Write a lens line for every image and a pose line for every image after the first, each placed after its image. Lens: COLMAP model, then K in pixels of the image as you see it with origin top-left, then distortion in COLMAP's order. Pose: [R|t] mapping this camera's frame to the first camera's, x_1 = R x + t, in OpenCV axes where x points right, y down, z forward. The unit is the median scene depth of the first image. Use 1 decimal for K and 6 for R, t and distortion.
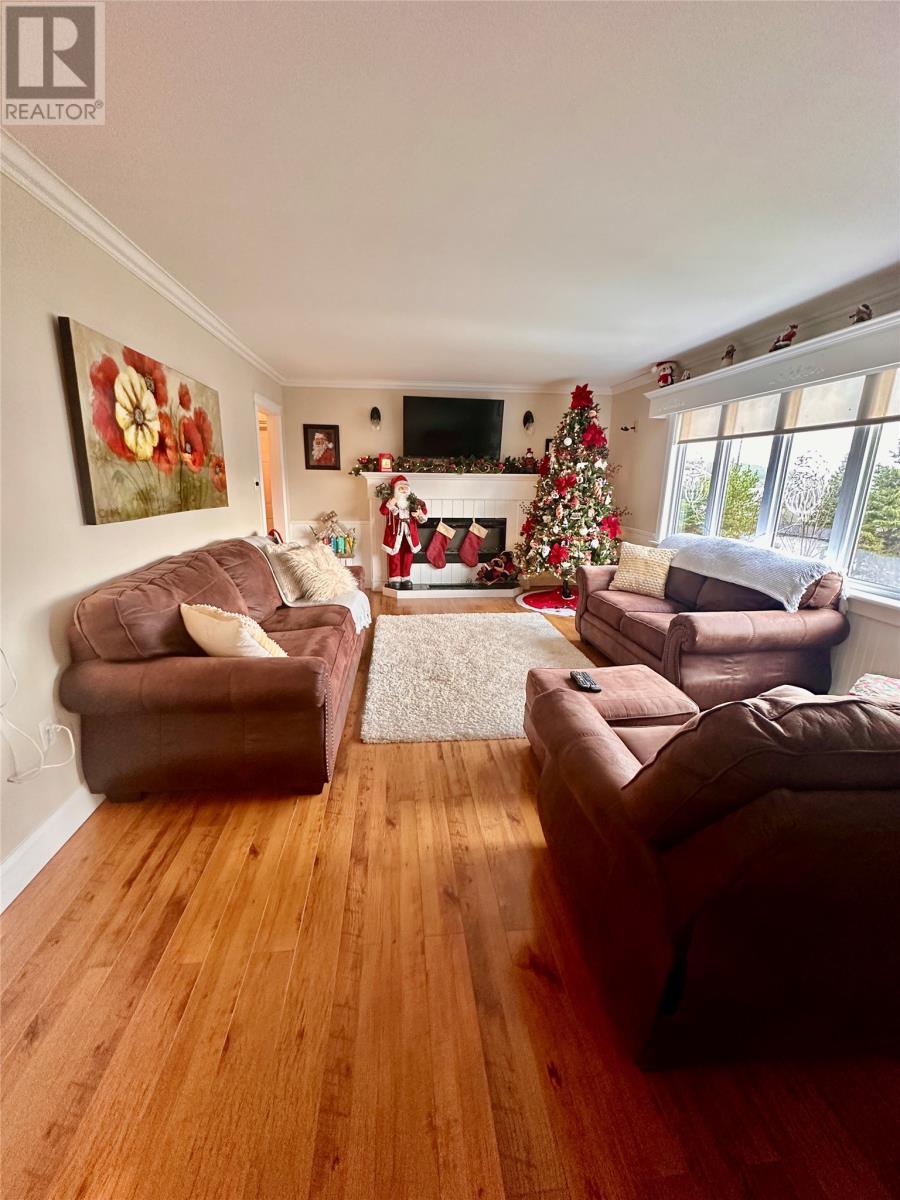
lens RADIAL K [[477.9, 0, 451.9], [0, 477.9, 600.1], [0, 0, 1]] dist [-0.002265, 0.000021]
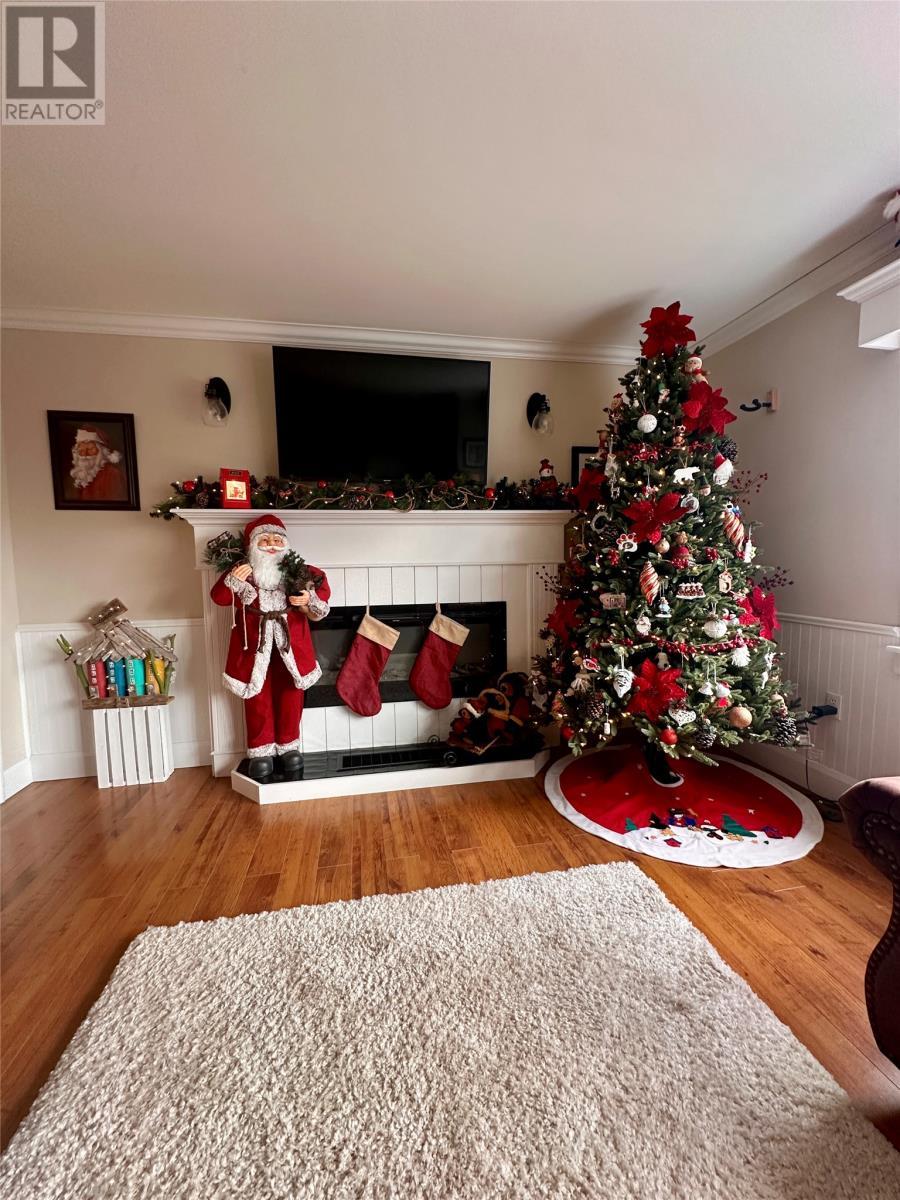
lens RADIAL K [[477.9, 0, 448.8], [0, 477.9, 606.9], [0, 0, 1]] dist [-0.002265, 0.000021]
pose [[0.996913, -0.036116, 0.069717, 0.024857], [0.046536, 0.986949, -0.154159, -0.100956], [-0.063239, 0.156928, 0.985583, 0.565470]]
